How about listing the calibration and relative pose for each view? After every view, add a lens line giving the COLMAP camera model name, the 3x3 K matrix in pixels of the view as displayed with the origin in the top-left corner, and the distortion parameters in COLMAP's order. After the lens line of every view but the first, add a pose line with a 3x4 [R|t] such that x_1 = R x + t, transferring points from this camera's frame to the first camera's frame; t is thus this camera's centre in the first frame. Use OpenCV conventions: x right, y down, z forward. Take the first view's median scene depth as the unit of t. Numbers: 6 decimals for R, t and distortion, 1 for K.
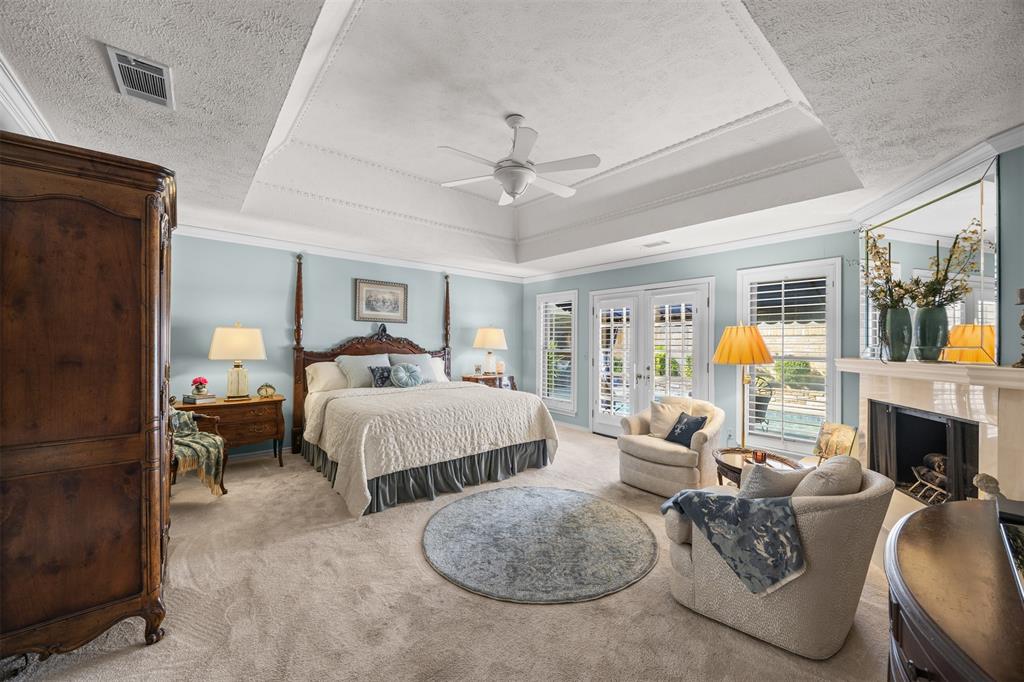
lens RADIAL K [[389.0, 0, 513.9], [0, 389.0, 339.5], [0, 0, 1]] dist [-0.002722, -0.000012]
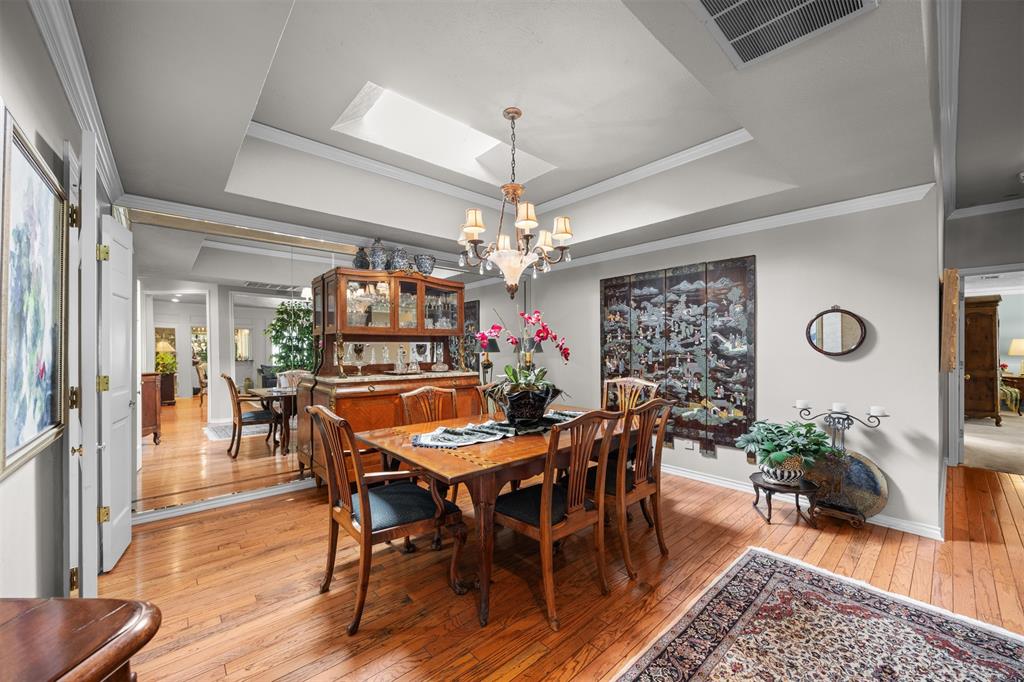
lens RADIAL K [[389.0, 0, 515.0], [0, 389.0, 345.1], [0, 0, 1]] dist [-0.002722, -0.000012]
pose [[0.024812, -0.007024, -0.999667, 2.858998], [0.006097, 0.999958, -0.006875, -0.010617], [0.999674, -0.005925, 0.024854, -3.973925]]
